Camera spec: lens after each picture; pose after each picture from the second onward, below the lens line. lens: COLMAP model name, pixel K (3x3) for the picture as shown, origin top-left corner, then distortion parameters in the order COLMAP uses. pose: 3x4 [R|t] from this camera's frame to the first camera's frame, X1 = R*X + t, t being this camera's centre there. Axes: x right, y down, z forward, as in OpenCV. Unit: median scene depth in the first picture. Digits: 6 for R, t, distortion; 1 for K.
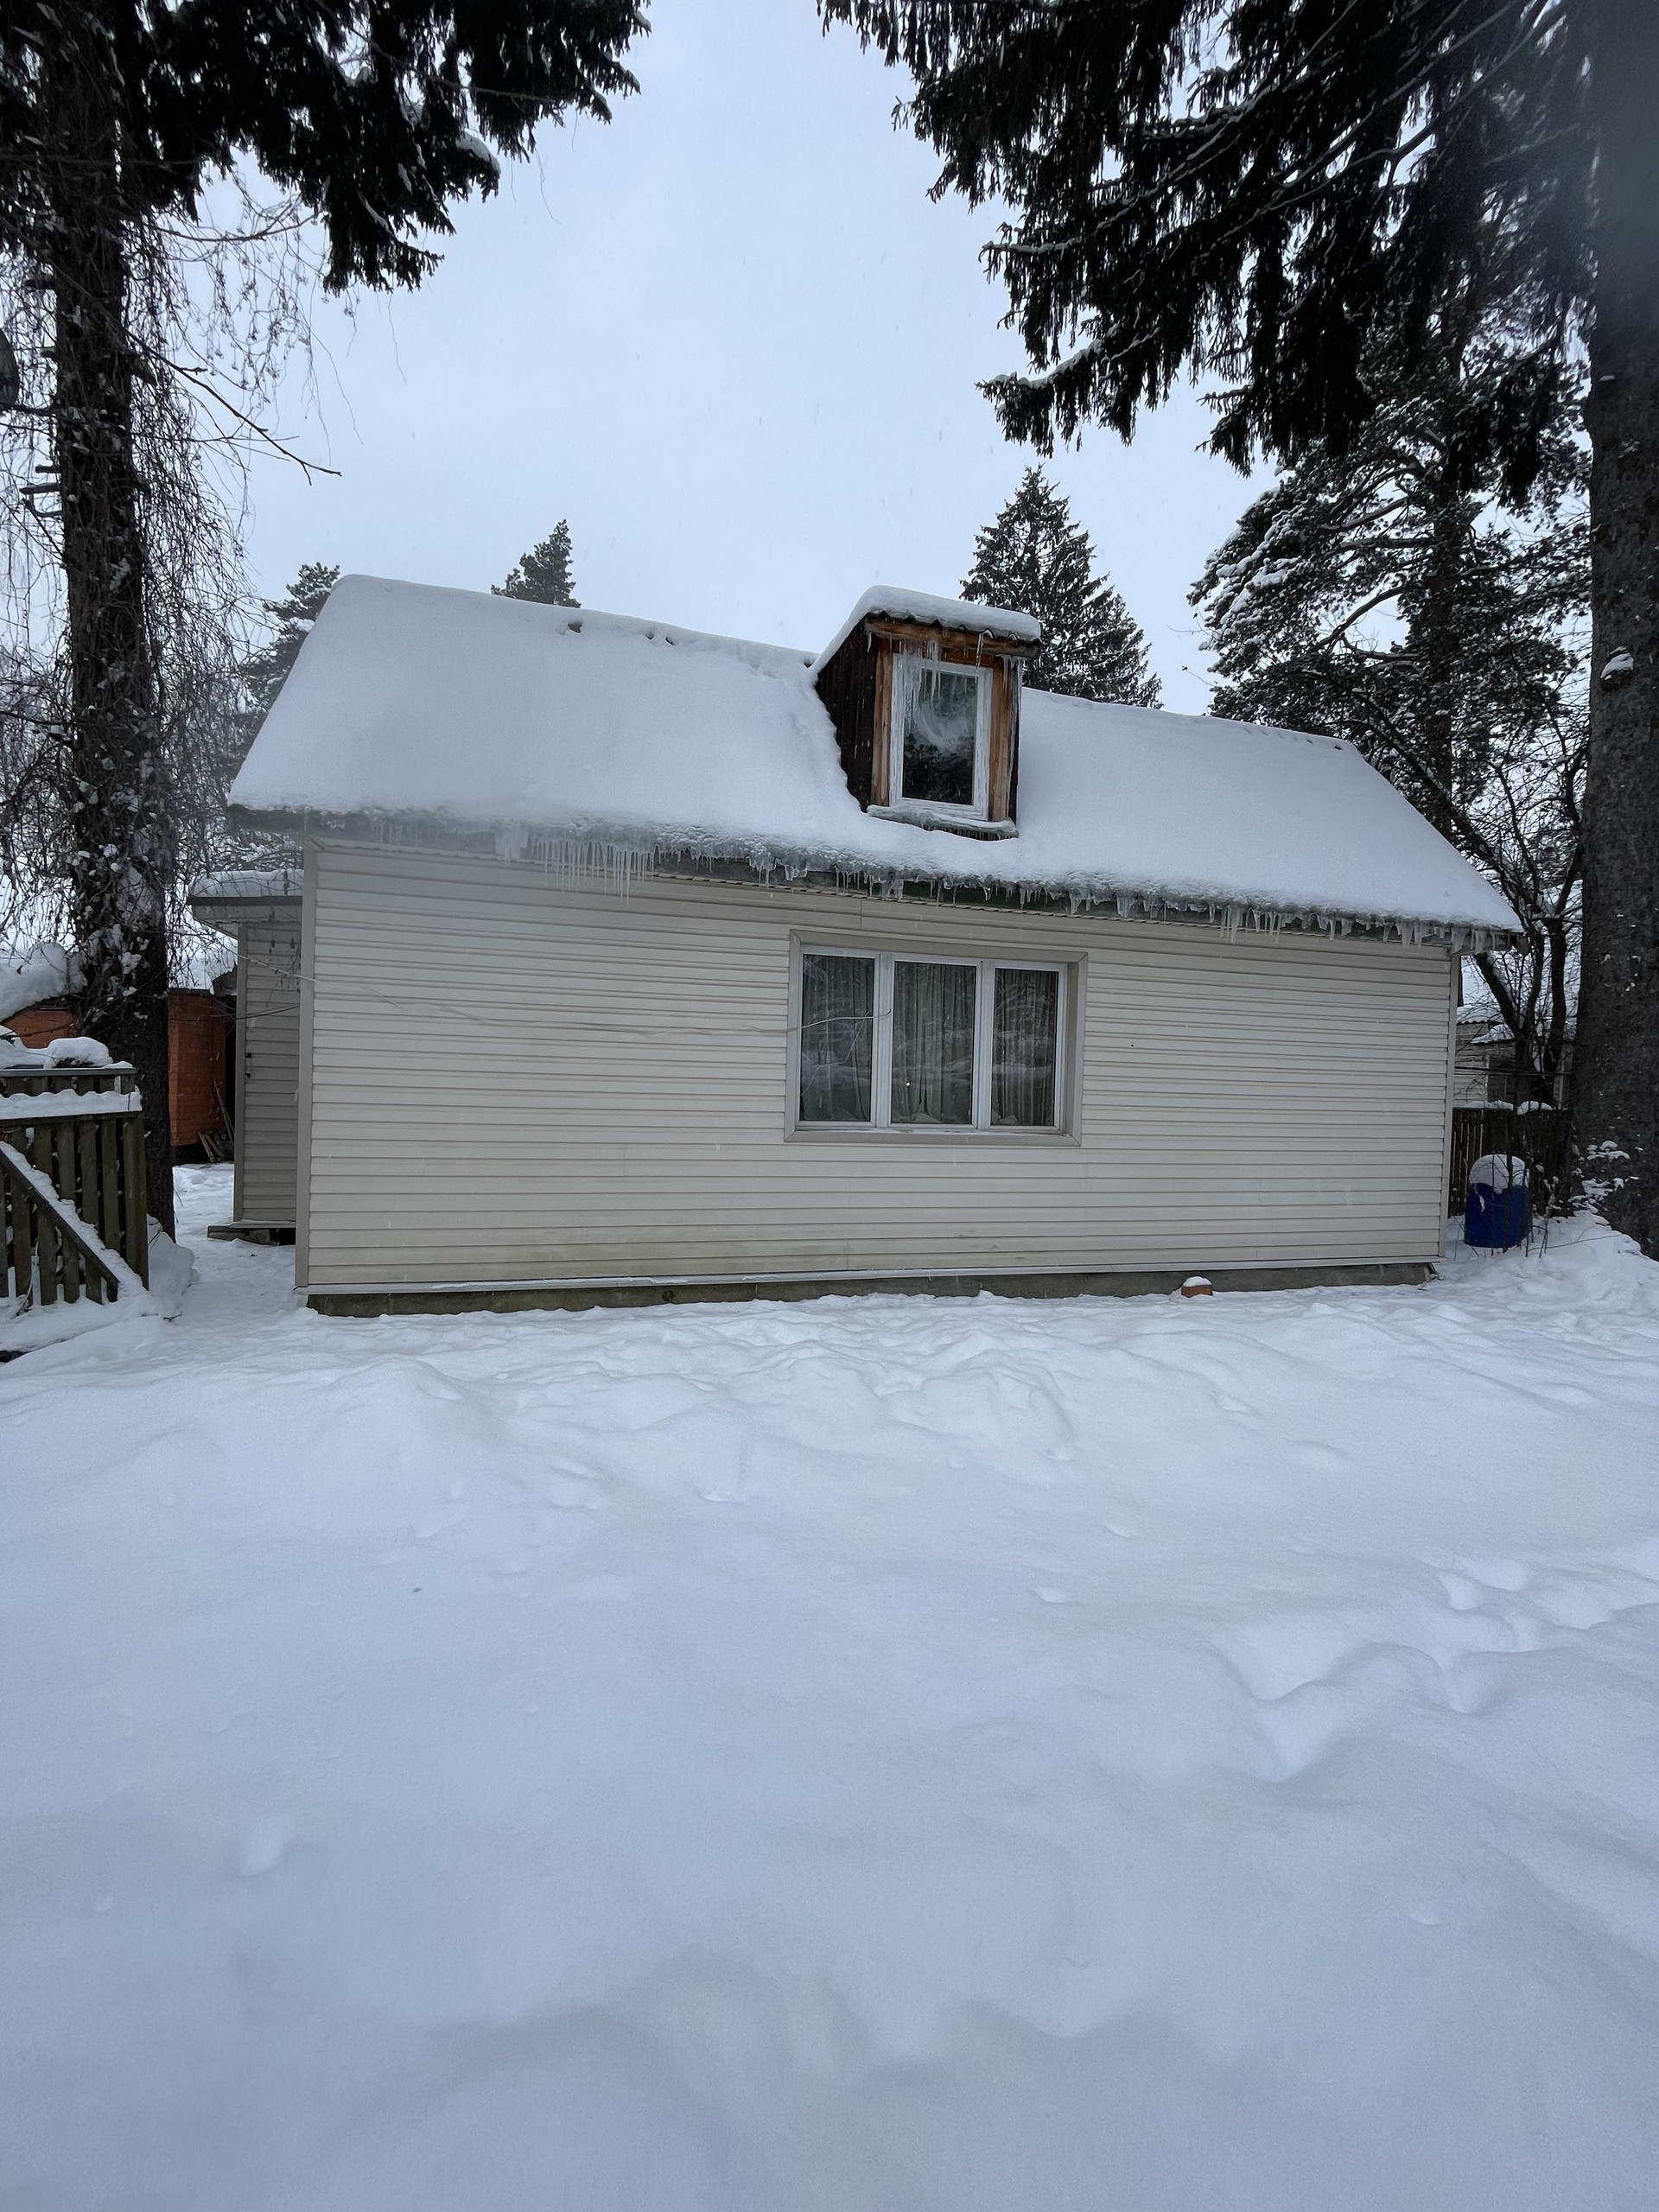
lens RADIAL K [[892.7, 0, 829.9], [0, 892.7, 1101.0], [0, 0, 1]] dist [-0.000401, 0.000039]
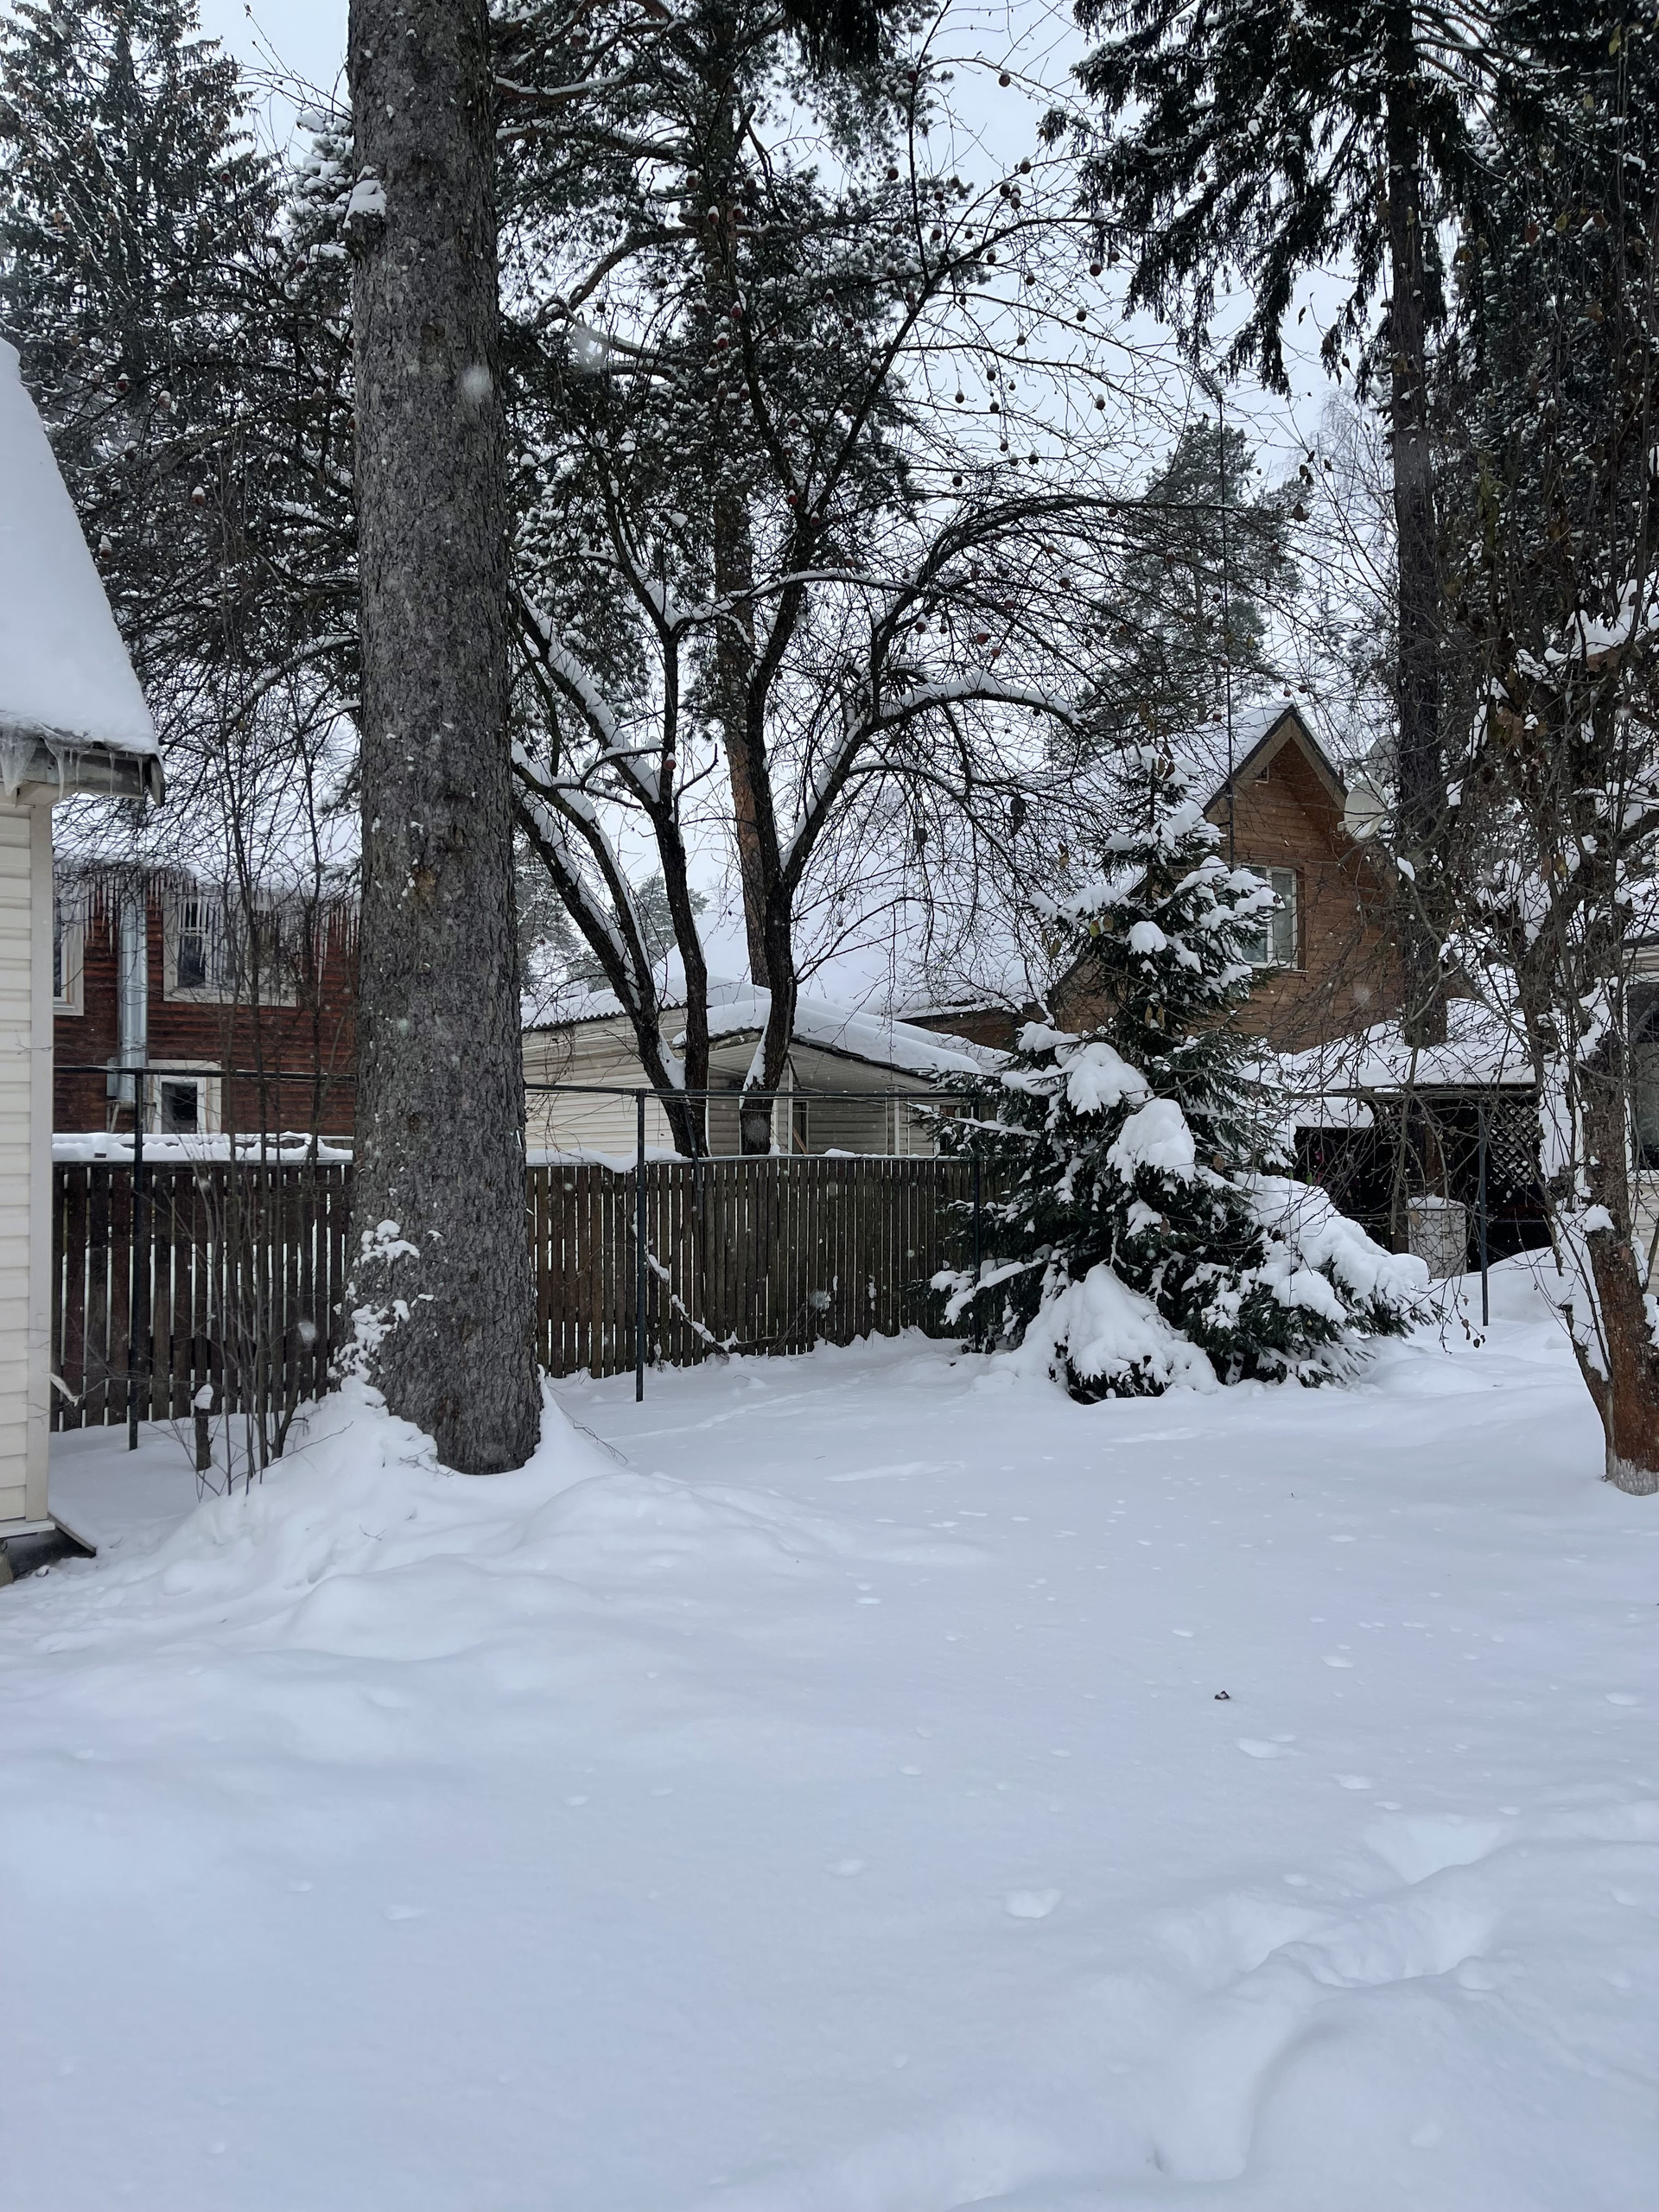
lens RADIAL K [[1615.4, 0, 829.9], [0, 1615.4, 1108.0], [0, 0, 1]] dist [0.011298, 0.002009]
pose [[0.903364, -0.030466, 0.427791, 0.725057], [0.047013, 0.998497, -0.028167, 0.021026], [-0.426290, 0.045557, 0.903439, 0.147867]]
